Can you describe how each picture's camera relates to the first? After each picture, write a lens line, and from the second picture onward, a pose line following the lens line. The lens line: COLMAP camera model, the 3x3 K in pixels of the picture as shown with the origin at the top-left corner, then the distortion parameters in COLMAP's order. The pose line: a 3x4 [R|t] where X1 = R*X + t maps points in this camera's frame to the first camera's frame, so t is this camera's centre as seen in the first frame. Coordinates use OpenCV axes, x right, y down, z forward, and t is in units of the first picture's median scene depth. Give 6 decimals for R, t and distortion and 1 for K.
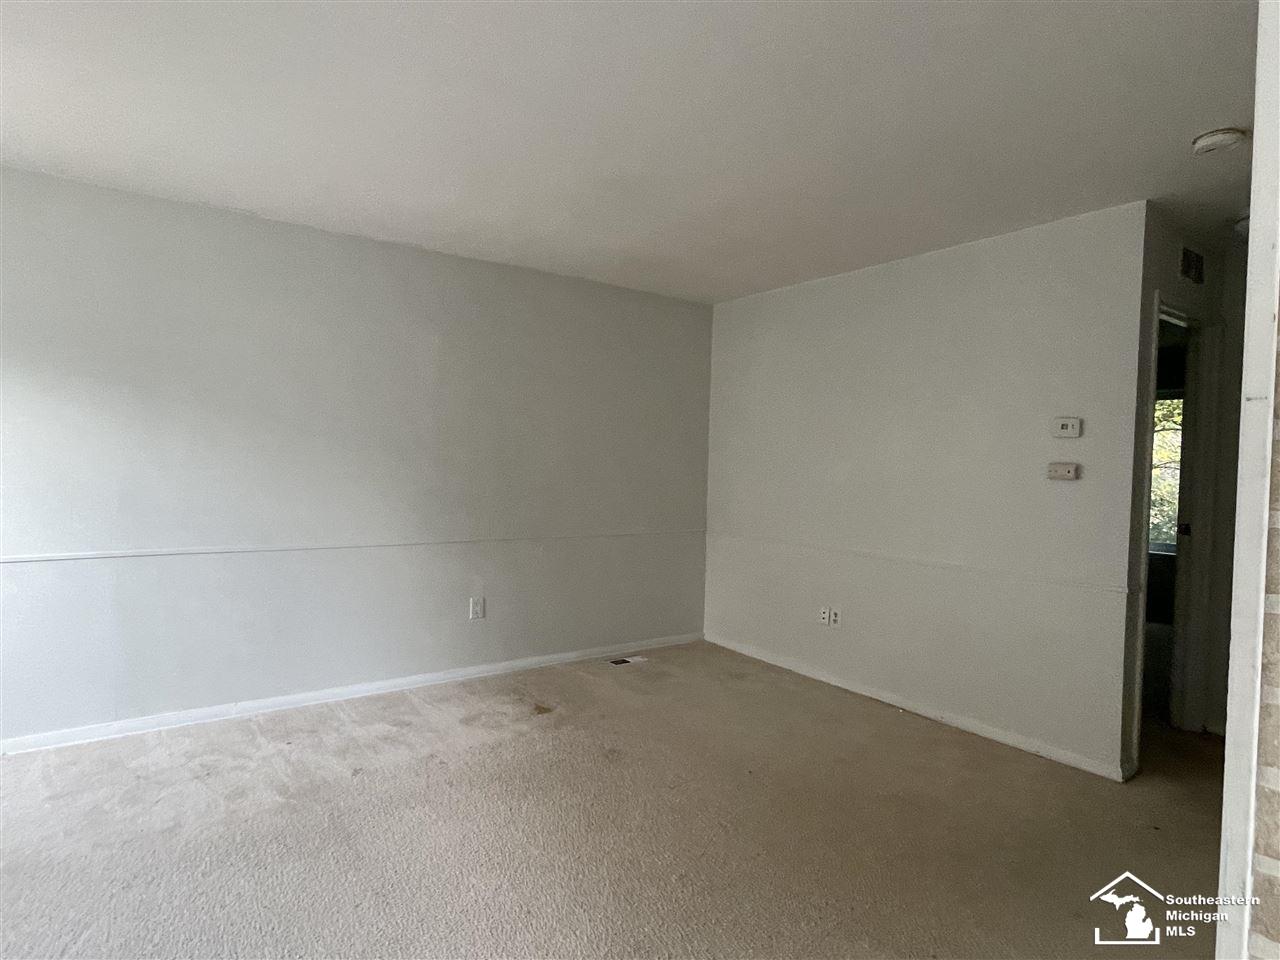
lens RADIAL K [[706.1, 0, 639.4], [0, 706.1, 480.4], [0, 0, 1]] dist [0.000657, 0.000057]
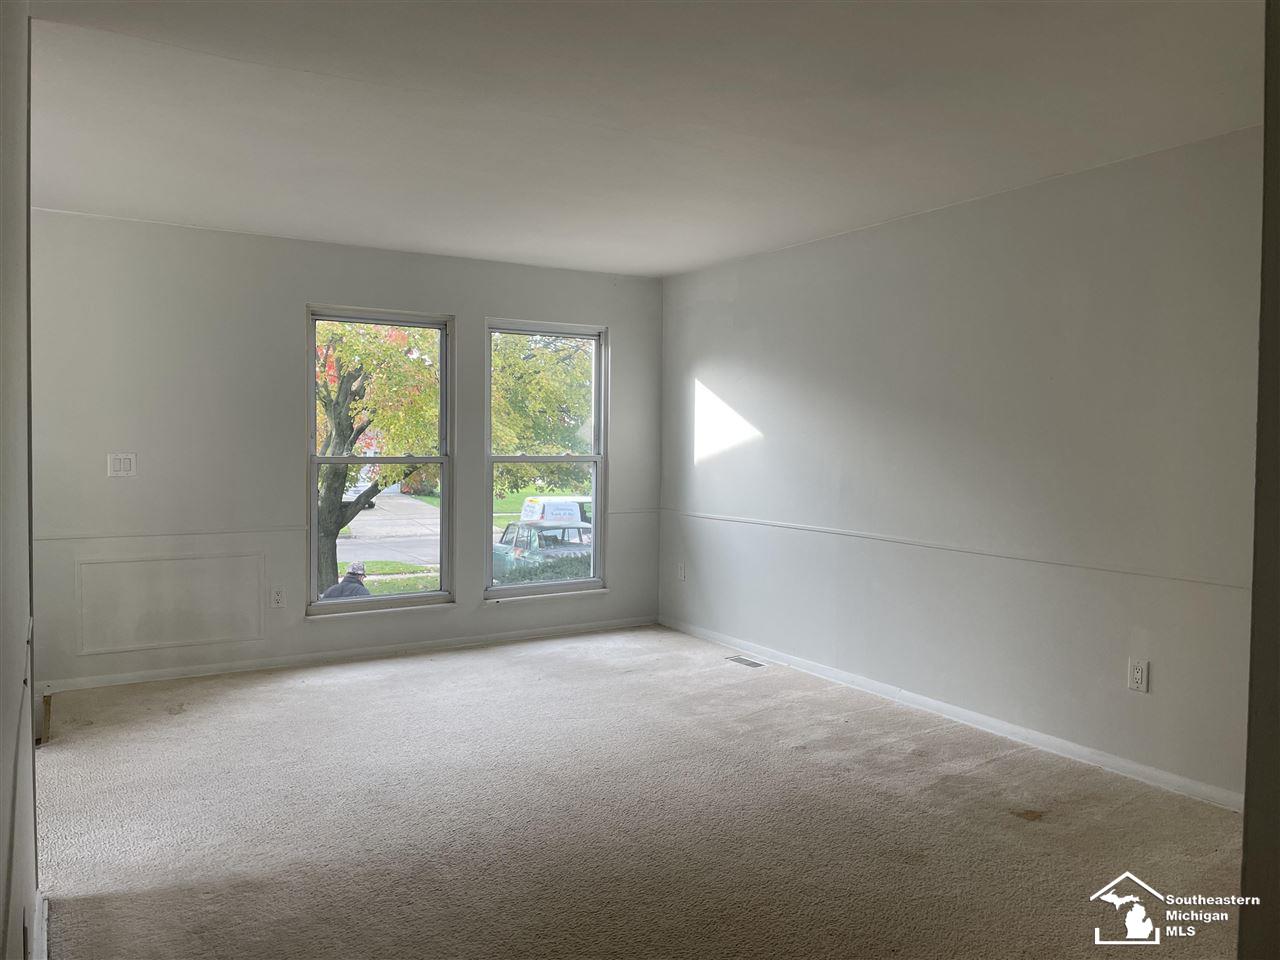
lens RADIAL K [[974.7, 0, 639.9], [0, 974.7, 479.0], [0, 0, 1]] dist [0.099729, -0.127920]
pose [[-0.067391, 0.017838, -0.997567, 0.858296], [-0.045873, 0.998727, 0.020958, -0.002556], [0.996672, 0.047174, -0.066487, 0.685808]]
